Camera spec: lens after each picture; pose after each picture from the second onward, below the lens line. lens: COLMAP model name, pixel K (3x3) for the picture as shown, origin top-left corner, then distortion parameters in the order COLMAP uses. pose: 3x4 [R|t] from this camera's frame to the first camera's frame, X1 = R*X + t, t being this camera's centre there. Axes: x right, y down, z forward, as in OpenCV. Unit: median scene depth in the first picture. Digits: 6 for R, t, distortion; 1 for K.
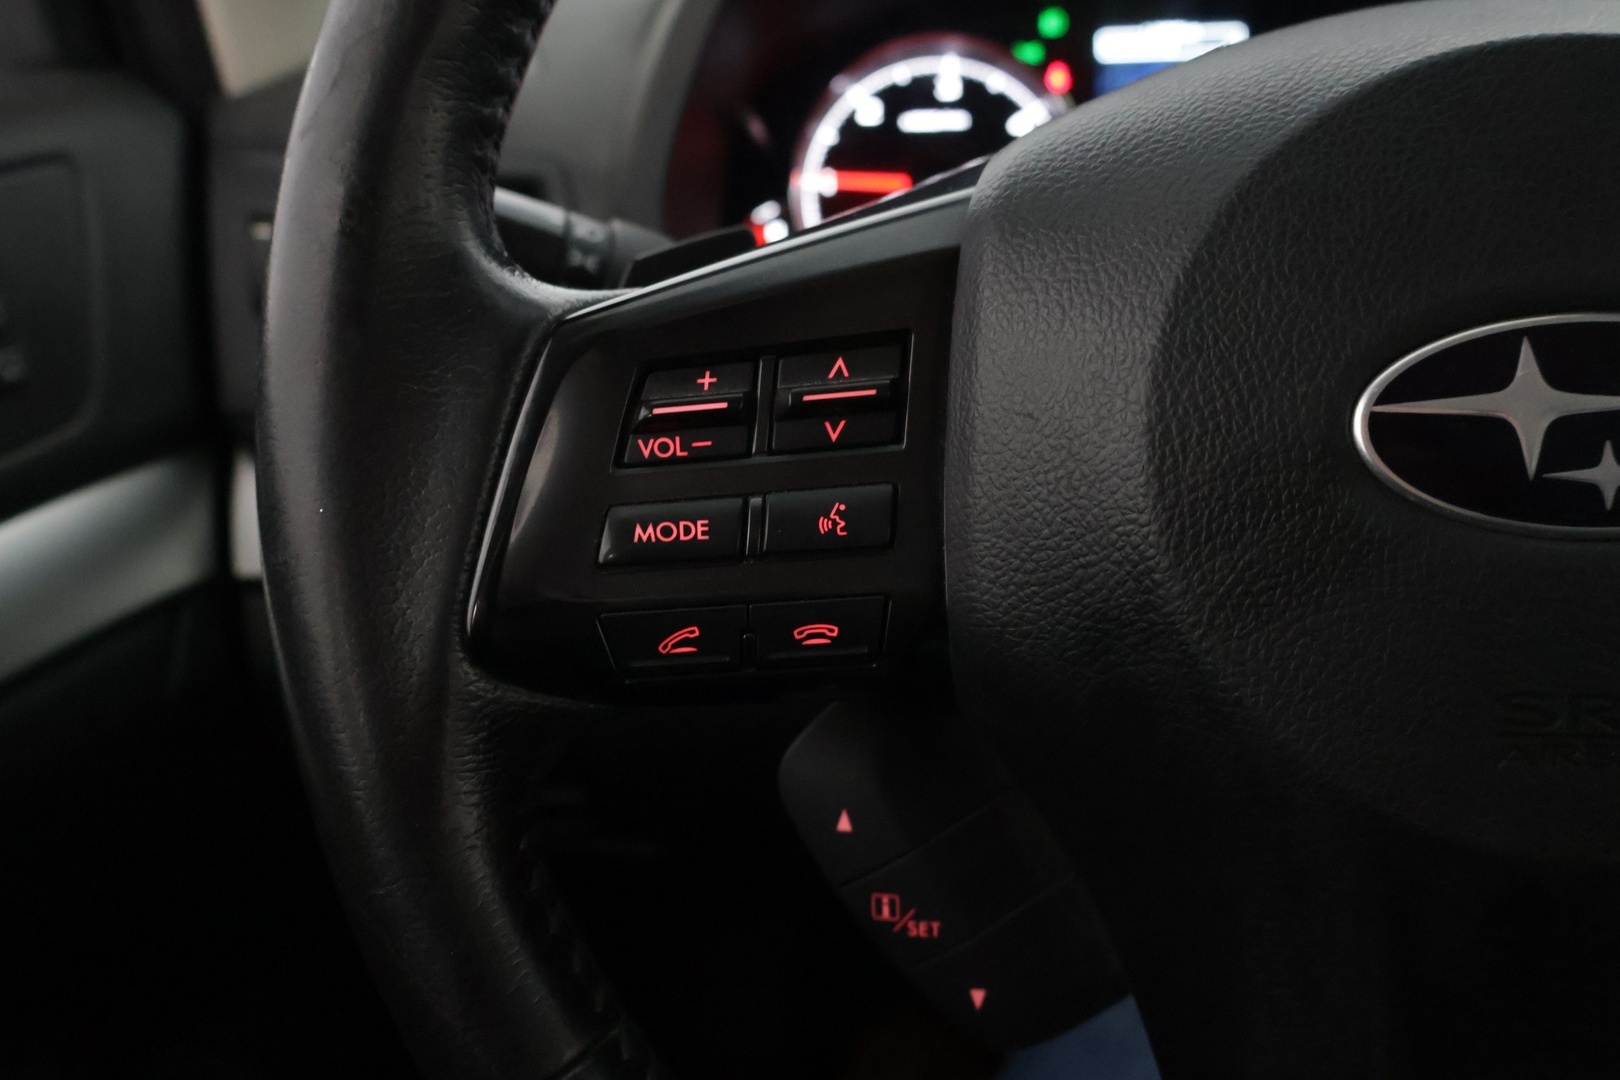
lens RADIAL K [[1425.9, 0, 814.1], [0, 1425.9, 537.7], [0, 0, 1]] dist [0.015833, 0.006043]
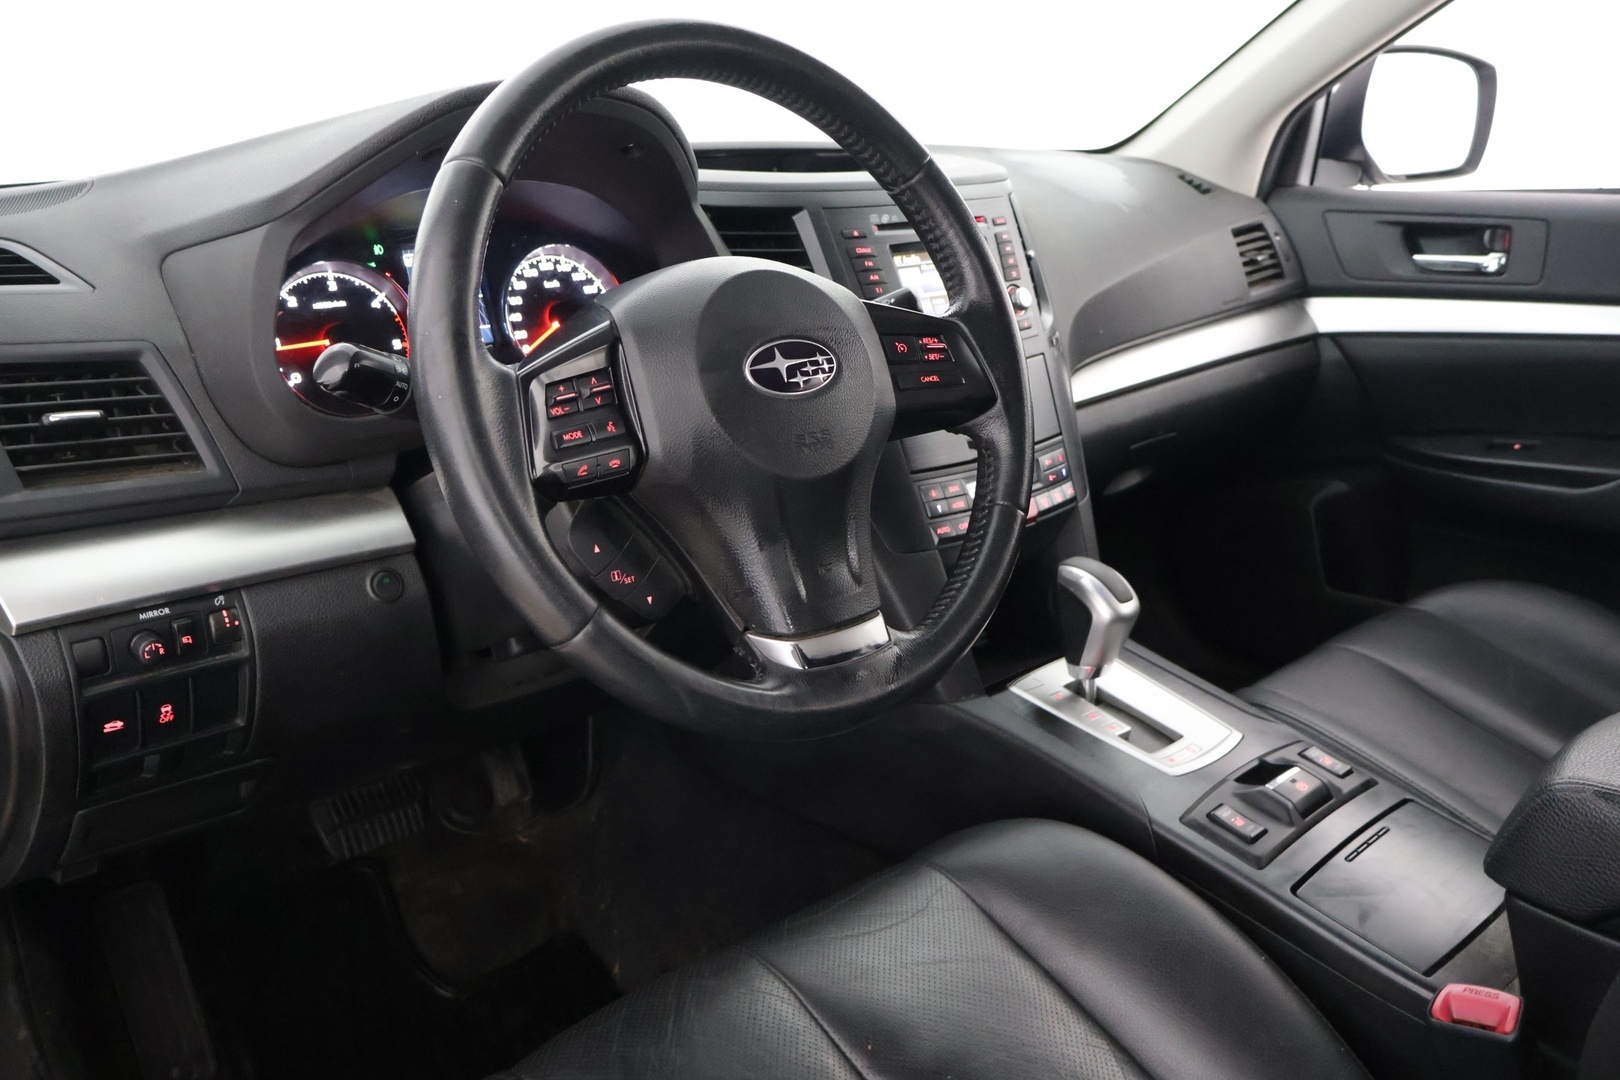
lens RADIAL K [[1392.7, 0, 816.0], [0, 1392.7, 540.3], [0, 0, 1]] dist [0.020082, -0.001041]
pose [[0.676959, -0.175252, 0.714852, -1.867506], [0.247420, 0.968903, 0.003230, 0.322077], [-0.693188, 0.174682, 0.699268, -1.368852]]
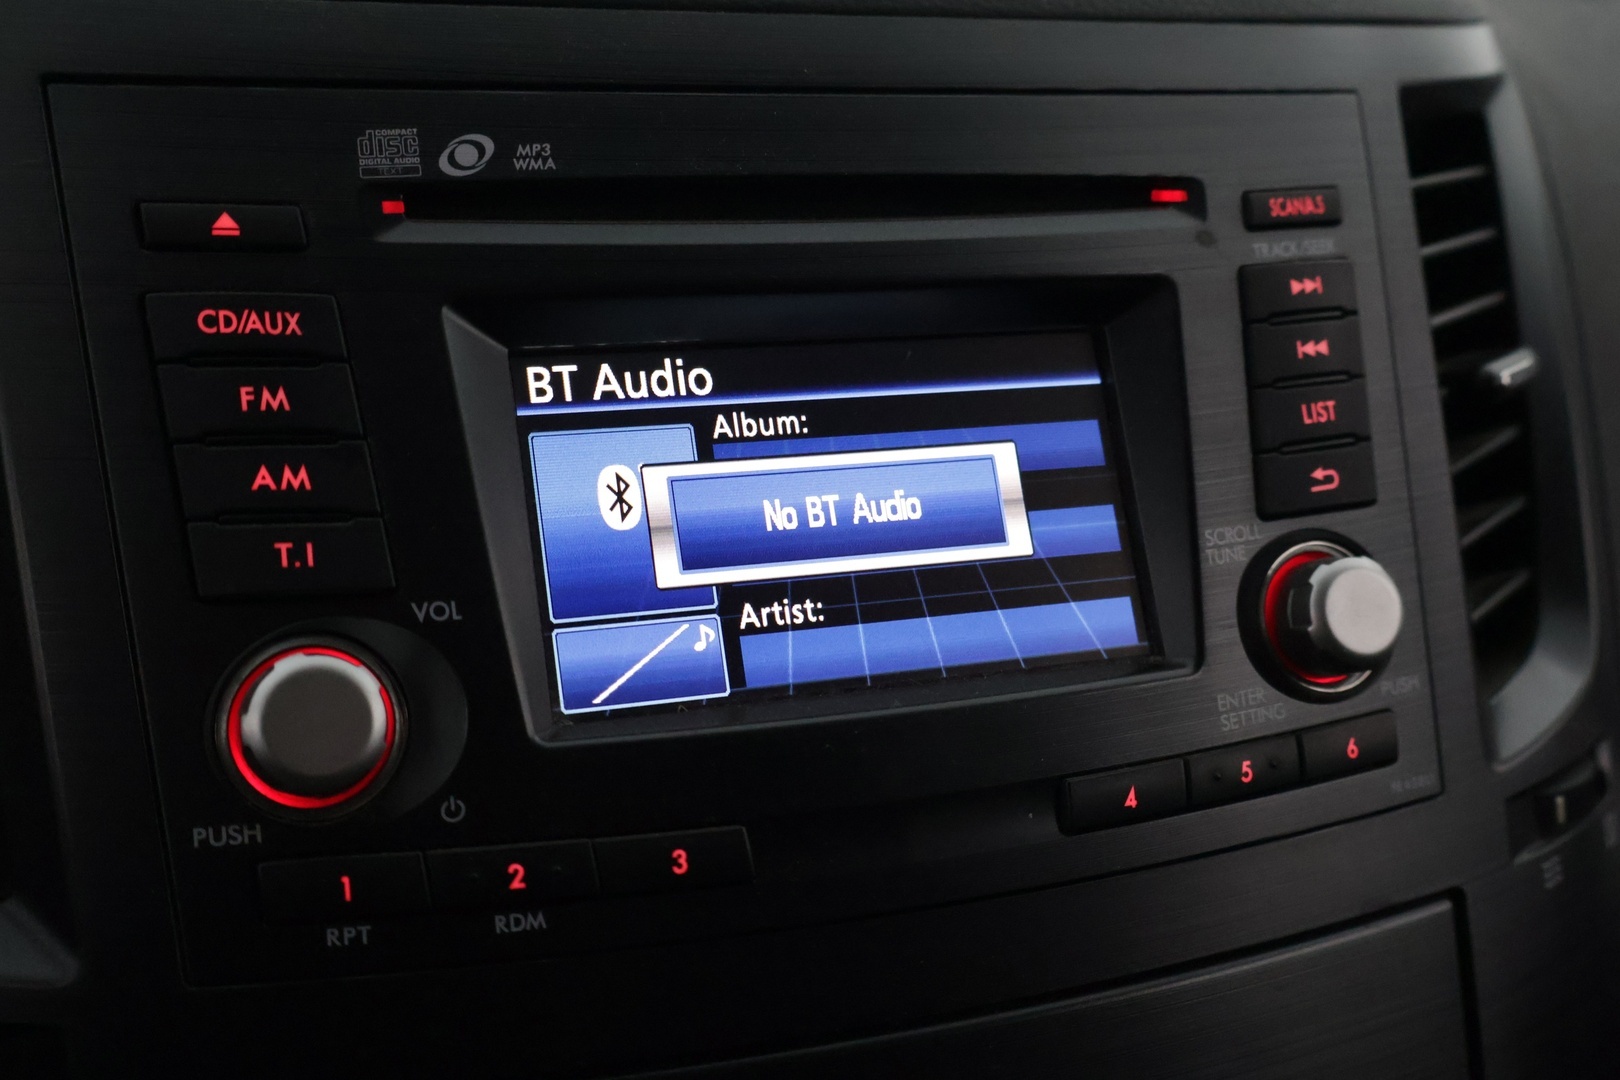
lens RADIAL K [[1796.3, 0, 808.3], [0, 1796.3, 531.1], [0, 0, 1]] dist [-0.019404, 0.000000]
pose [[0.912831, -0.048878, 0.405402, 1.643234], [0.100494, 0.989165, -0.107019, -0.300291], [-0.395778, 0.138430, 0.907853, 0.549233]]
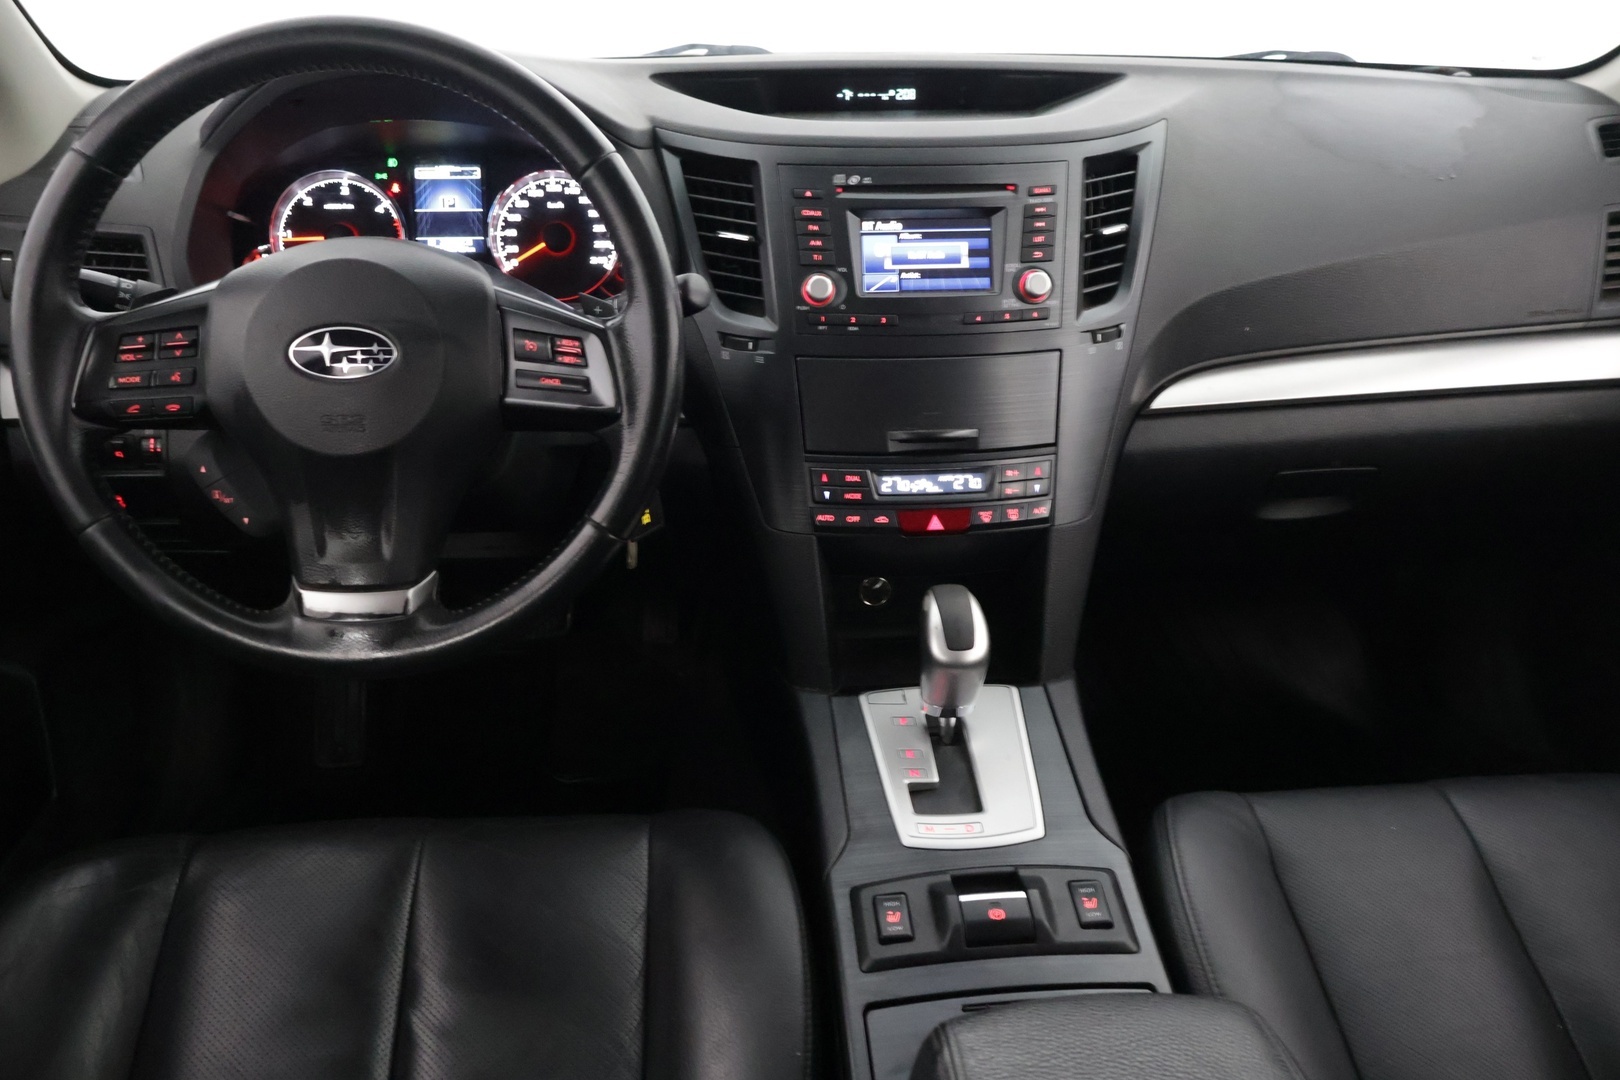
lens RADIAL K [[1392.7, 0, 813.4], [0, 1392.7, 532.4], [0, 0, 1]] dist [0.020082, -0.001041]
pose [[0.988795, -0.016875, 0.148322, 1.100078], [0.007679, 0.998024, 0.062359, 0.176187], [-0.149081, -0.060521, 0.986971, -2.860122]]
